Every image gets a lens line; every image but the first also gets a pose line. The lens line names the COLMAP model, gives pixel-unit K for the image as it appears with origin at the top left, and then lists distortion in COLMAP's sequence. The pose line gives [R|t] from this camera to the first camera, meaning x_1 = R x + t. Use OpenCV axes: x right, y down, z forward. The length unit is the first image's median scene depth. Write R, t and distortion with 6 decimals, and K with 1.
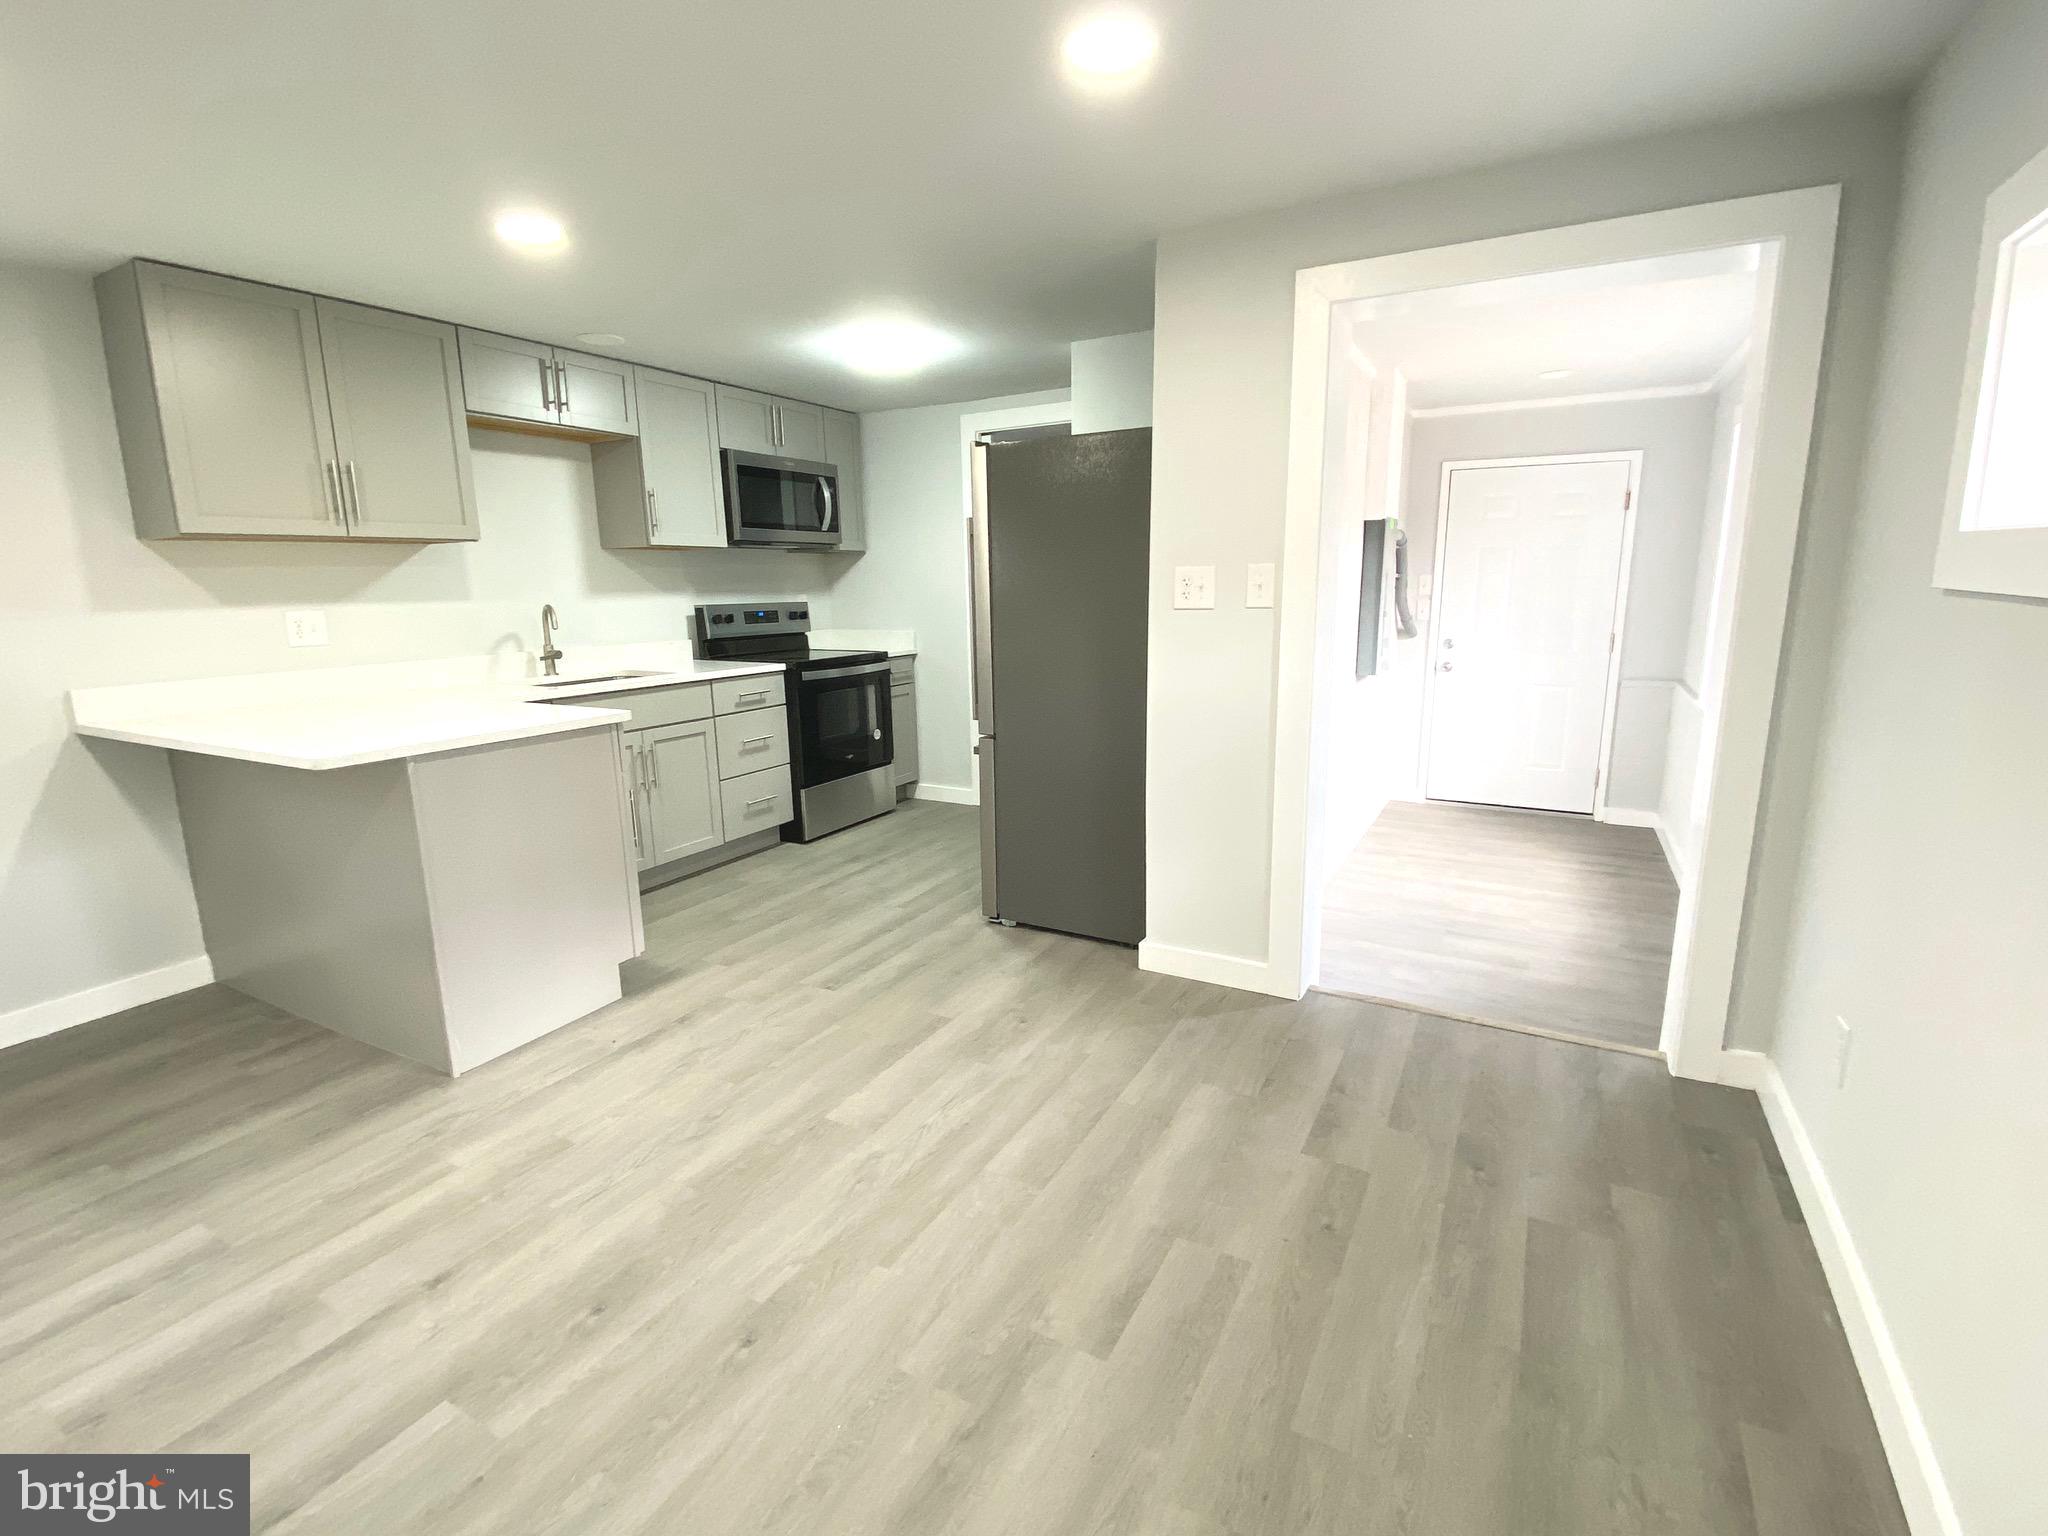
lens RADIAL K [[929.8, 0, 1025.2], [0, 929.8, 765.5], [0, 0, 1]] dist [0.057039, -0.058826]
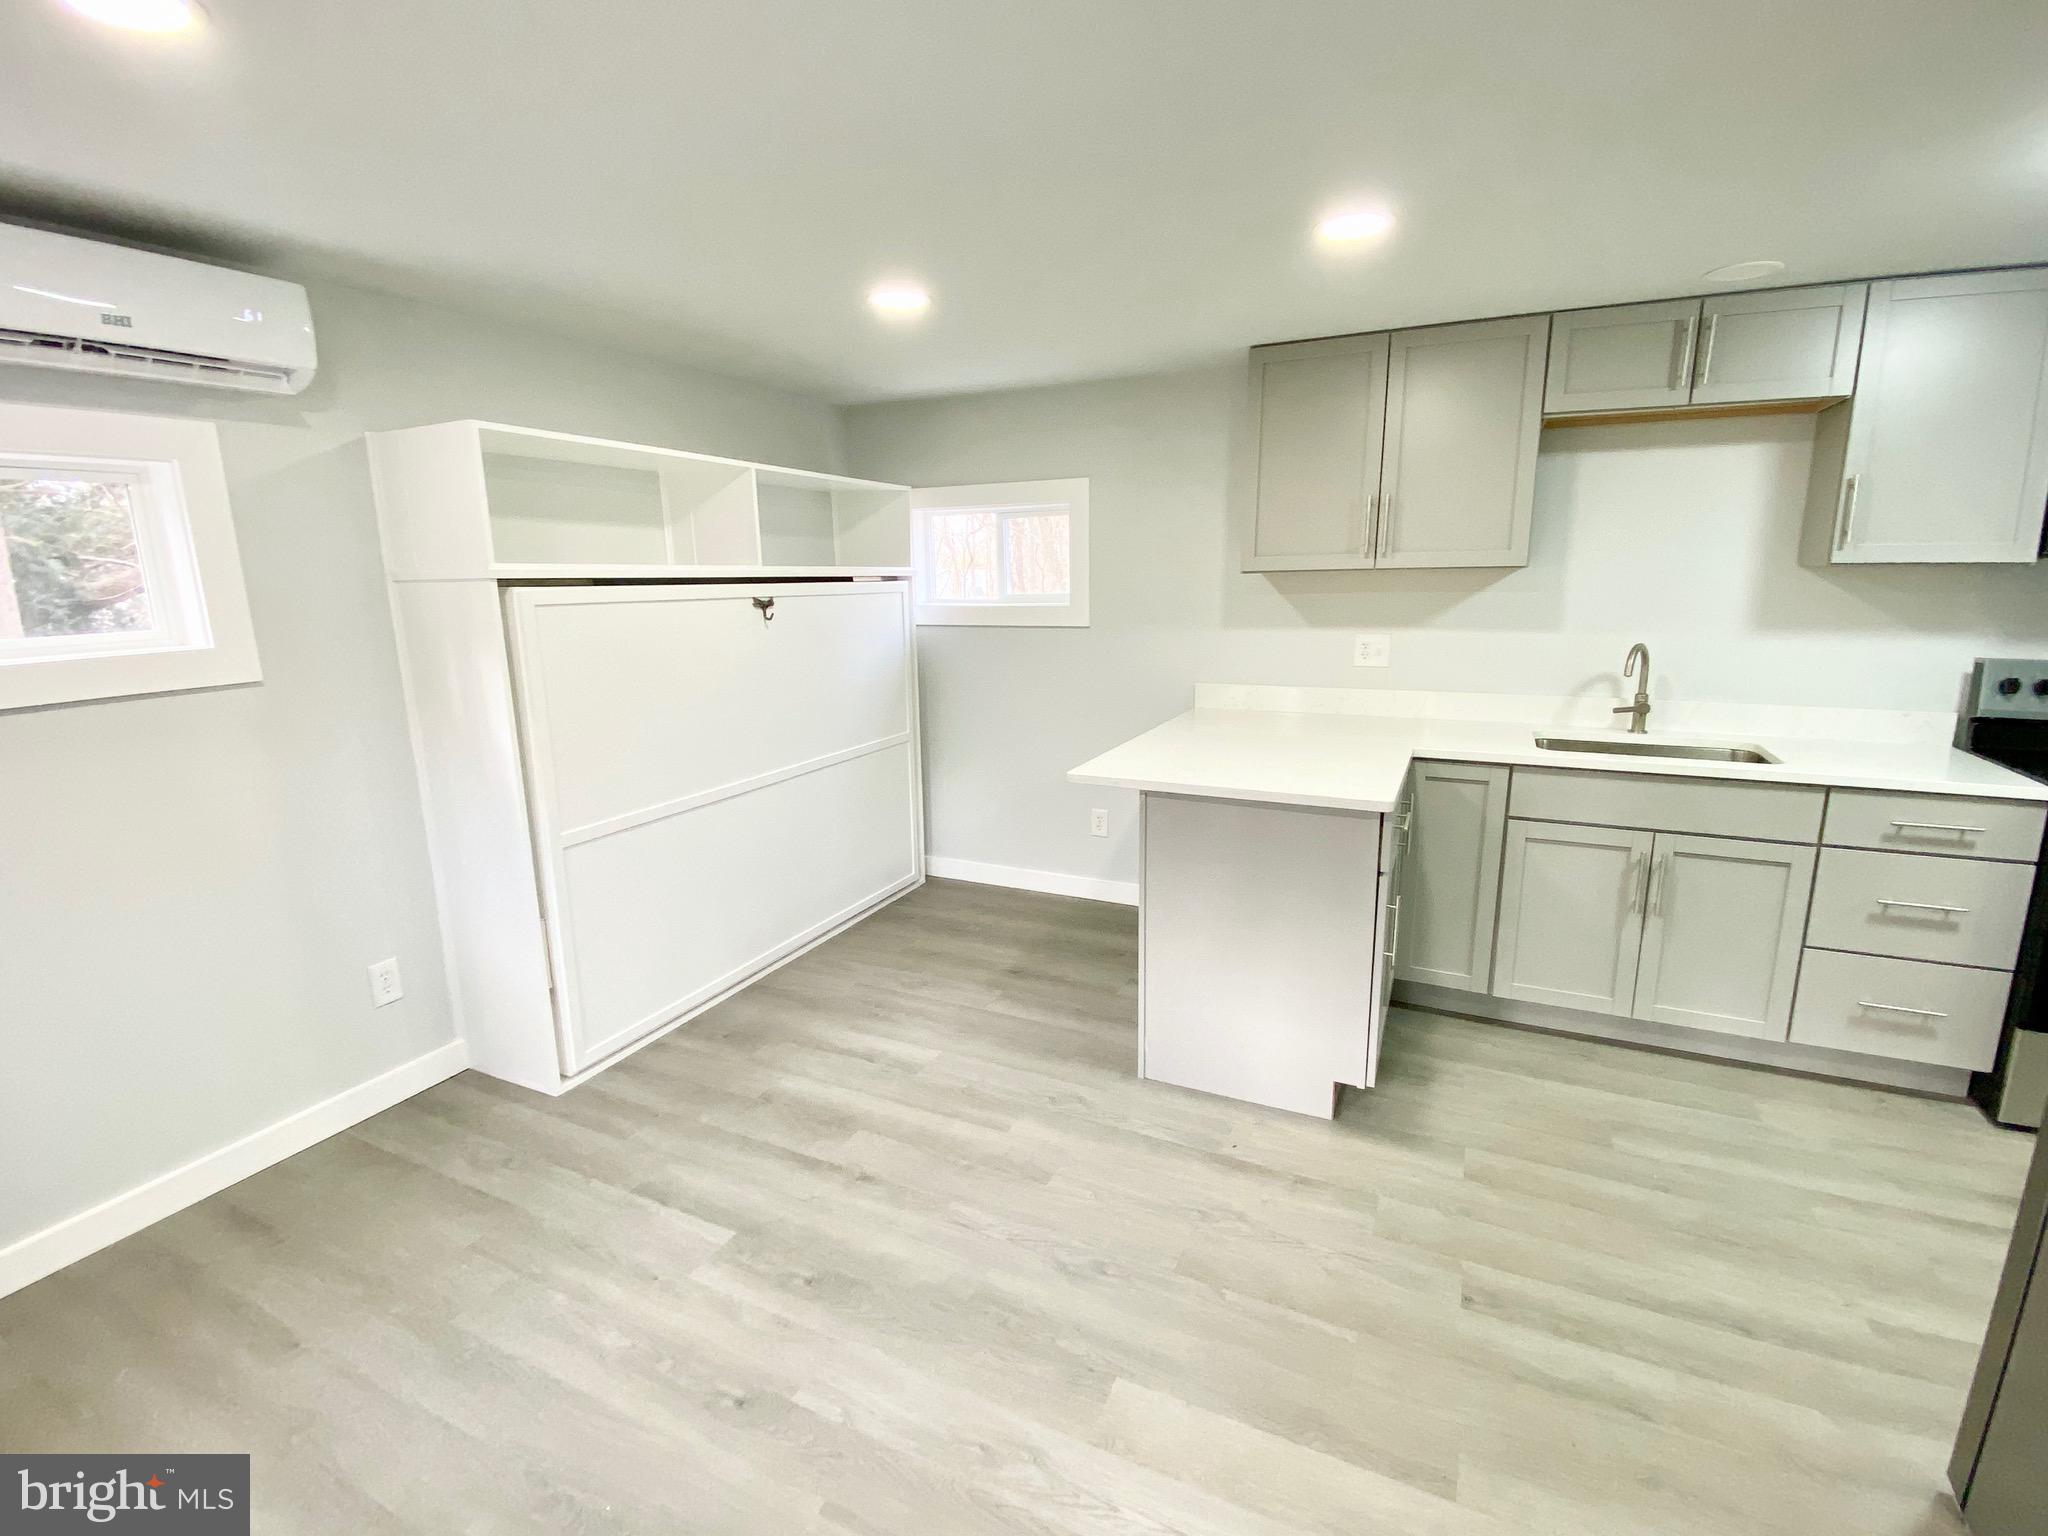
lens RADIAL K [[936.5, 0, 1020.5], [0, 936.5, 764.4], [0, 0, 1]] dist [0.021116, -0.021956]
pose [[0.051672, 0.216588, -0.974895, 0.238168], [-0.182915, 0.961737, 0.203970, -0.138616], [0.981770, 0.167783, 0.089312, 0.441891]]
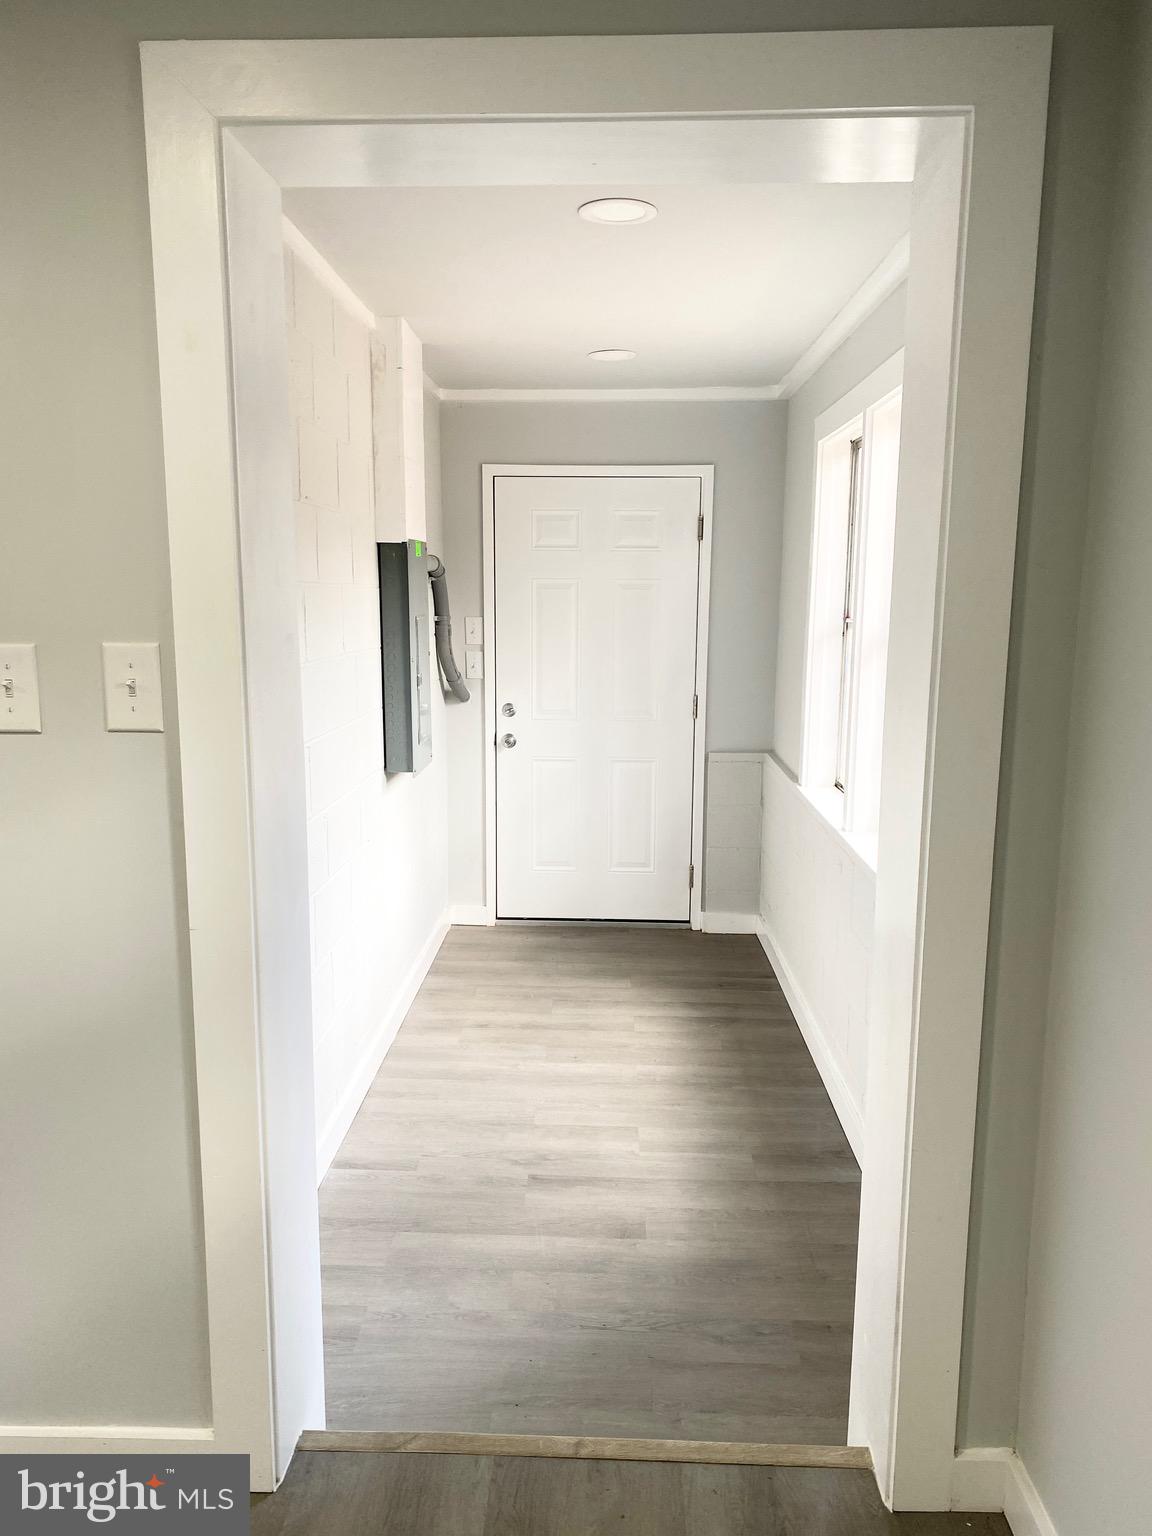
lens RADIAL K [[1167.3, 0, 570.0], [0, 1167.3, 792.0], [0, 0, 1]] dist [0.058618, -0.047800]
pose [[0.893079, -0.059221, 0.445986, 0.120510], [0.071845, 0.997350, -0.011435, -0.076965], [-0.444127, 0.042254, 0.894967, 0.238688]]
